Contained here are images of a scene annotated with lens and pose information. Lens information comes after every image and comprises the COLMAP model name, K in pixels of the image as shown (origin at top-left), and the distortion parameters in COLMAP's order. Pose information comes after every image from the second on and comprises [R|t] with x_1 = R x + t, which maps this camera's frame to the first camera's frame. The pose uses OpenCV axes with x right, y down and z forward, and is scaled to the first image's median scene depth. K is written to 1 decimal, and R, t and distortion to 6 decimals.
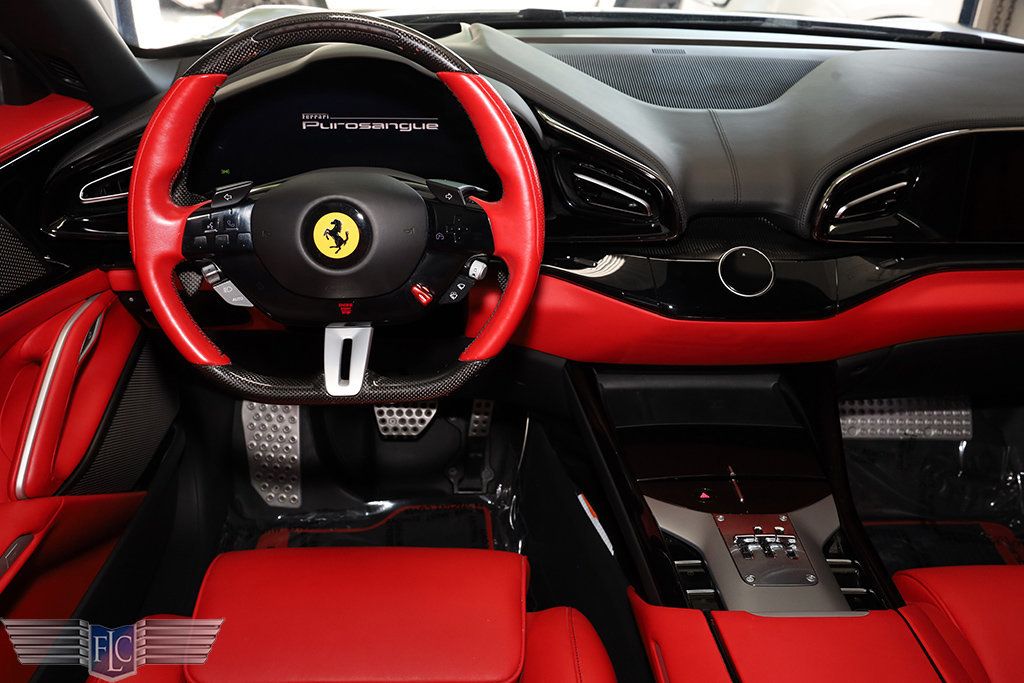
lens RADIAL K [[902.9, 0, 512.0], [0, 902.9, 341.5], [0, 0, 1]] dist [0.002522, 0.006221]
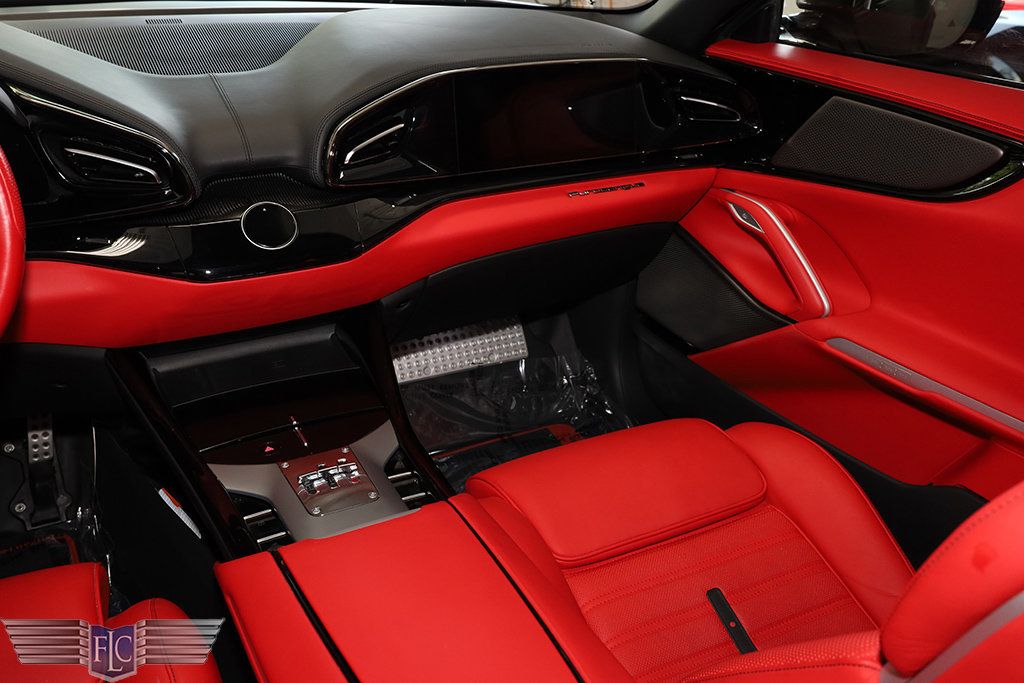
lens RADIAL K [[902.9, 0, 512.0], [0, 902.9, 341.5], [0, 0, 1]] dist [0.002522, 0.006221]
pose [[0.896420, -0.192220, 0.399352, 0.071493], [0.189731, 0.980750, 0.046175, 0.053947], [-0.400540, 0.034377, 0.915634, -0.033858]]
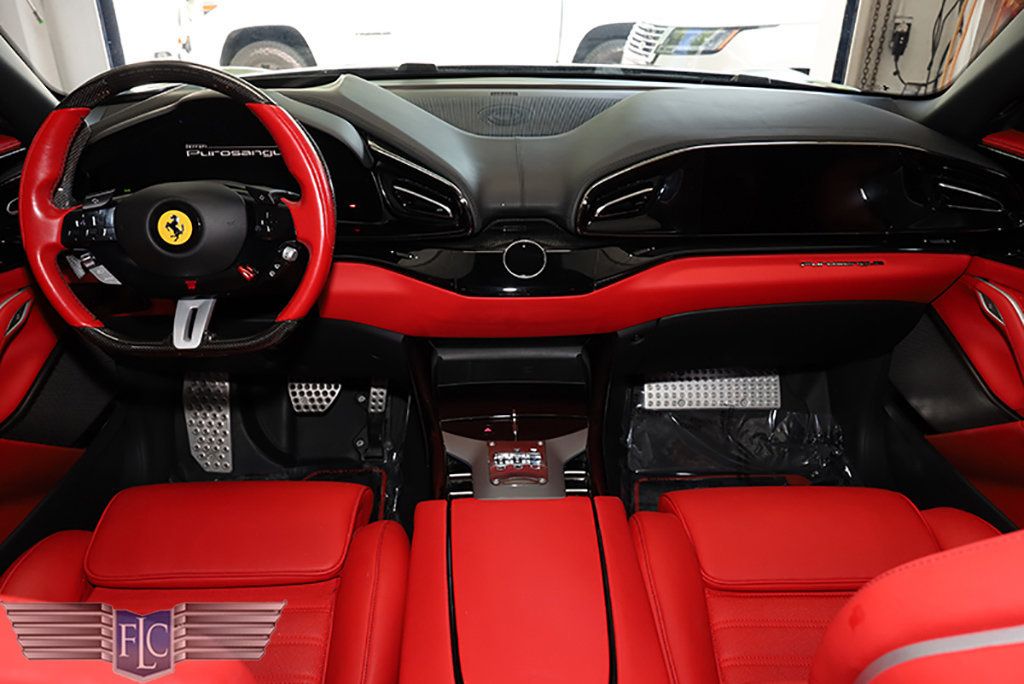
lens RADIAL K [[808.3, 0, 512.4], [0, 808.3, 370.8], [0, 0, 1]] dist [0.007939, 0.001711]
pose [[0.999828, -0.018030, -0.004351, 0.237764], [0.018027, 0.999837, -0.000802, 0.081164], [0.004365, 0.000723, 0.999990, -0.153180]]
